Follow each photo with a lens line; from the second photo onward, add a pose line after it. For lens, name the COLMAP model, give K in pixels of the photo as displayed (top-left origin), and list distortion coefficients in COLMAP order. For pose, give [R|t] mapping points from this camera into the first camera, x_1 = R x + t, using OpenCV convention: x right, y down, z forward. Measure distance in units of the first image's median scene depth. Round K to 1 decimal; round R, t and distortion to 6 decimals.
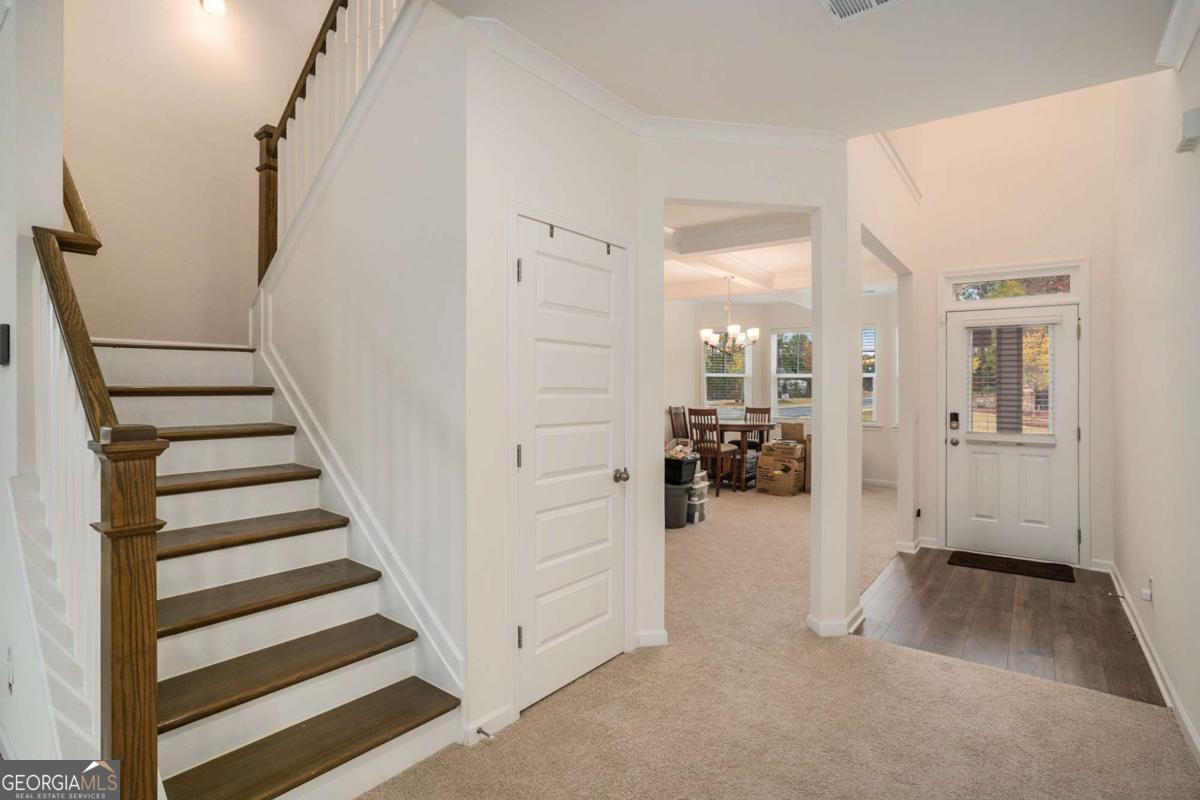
lens RADIAL K [[598.3, 0, 592.8], [0, 598.3, 391.8], [0, 0, 1]] dist [-0.024765, 0.001257]
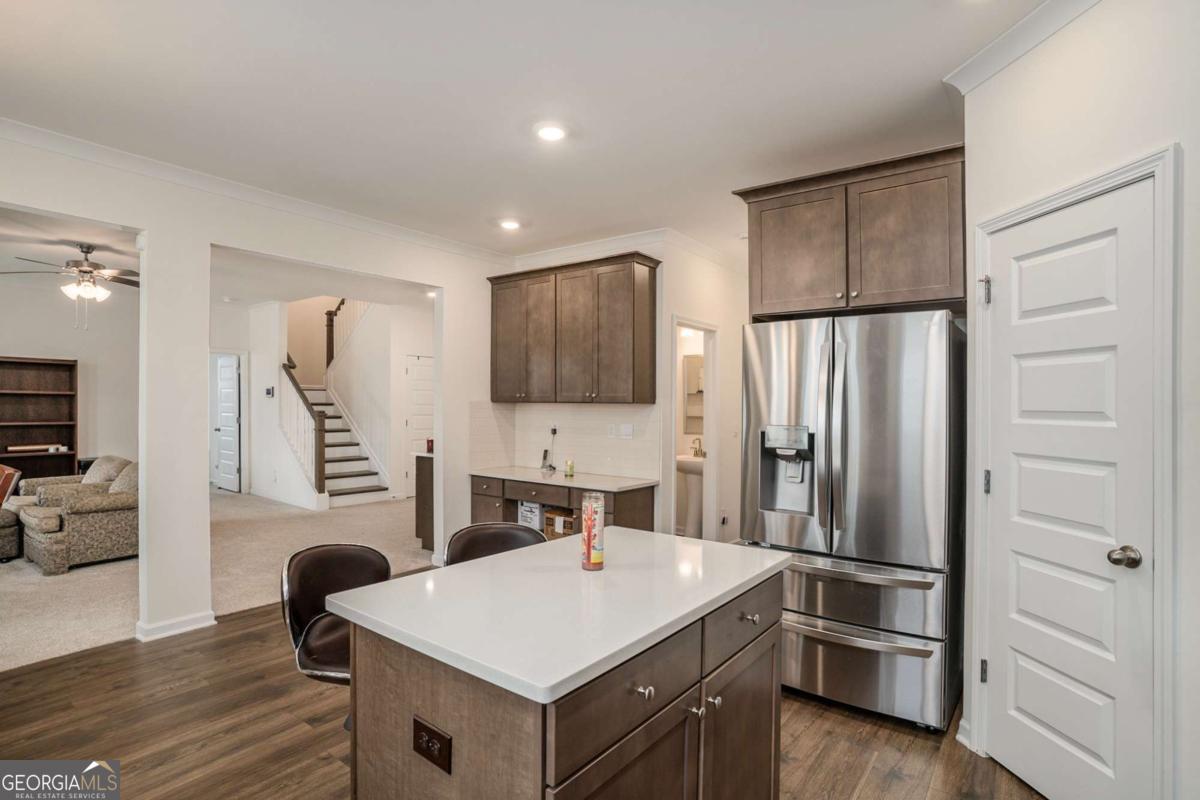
lens RADIAL K [[598.3, 0, 598.2], [0, 598.3, 407.1], [0, 0, 1]] dist [-0.024765, 0.001257]
pose [[0.999998, 0.000471, -0.002022, 0.721951], [-0.000464, 0.999994, 0.003487, 0.000026], [0.002024, -0.003486, 0.999992, -1.804382]]
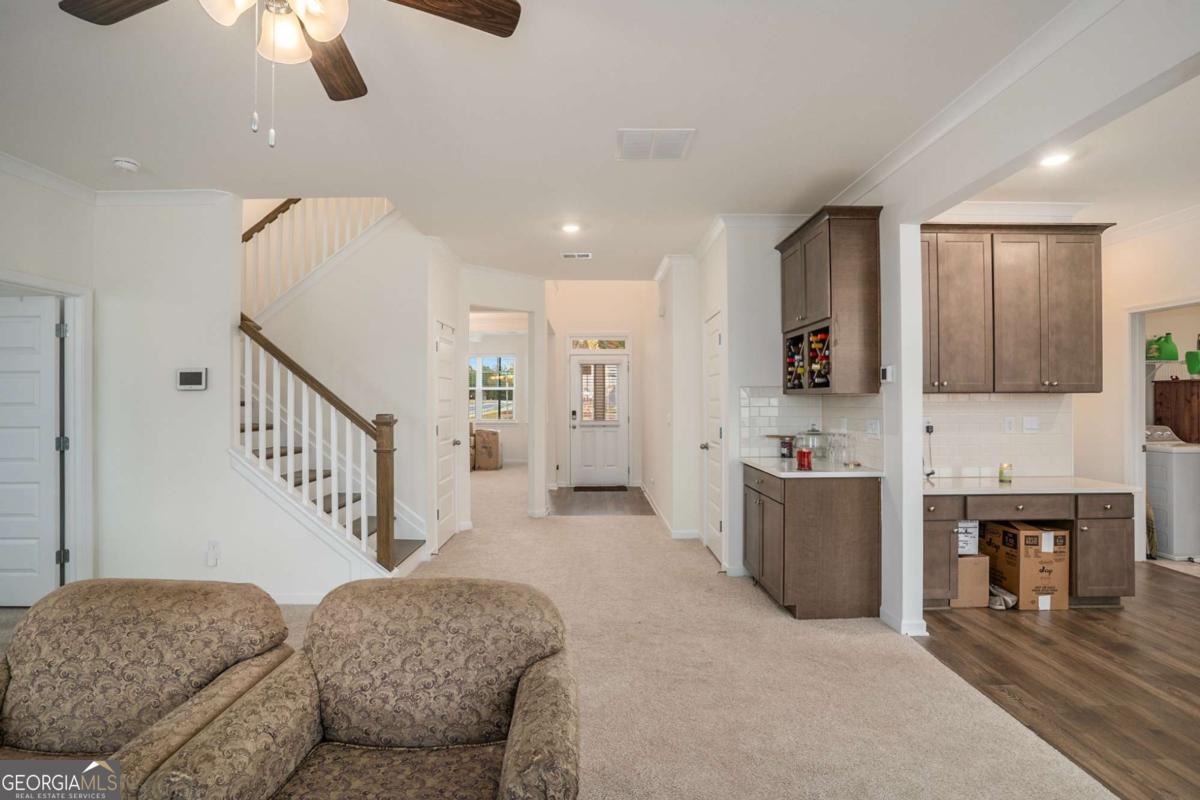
lens RADIAL K [[598.3, 0, 595.4], [0, 598.3, 396.8], [0, 0, 1]] dist [-0.024765, 0.001257]
pose [[0.790525, -0.008426, 0.612372, -0.726611], [0.012013, 0.999926, -0.001749, -0.005180], [-0.612312, 0.008739, 0.790568, -0.778430]]
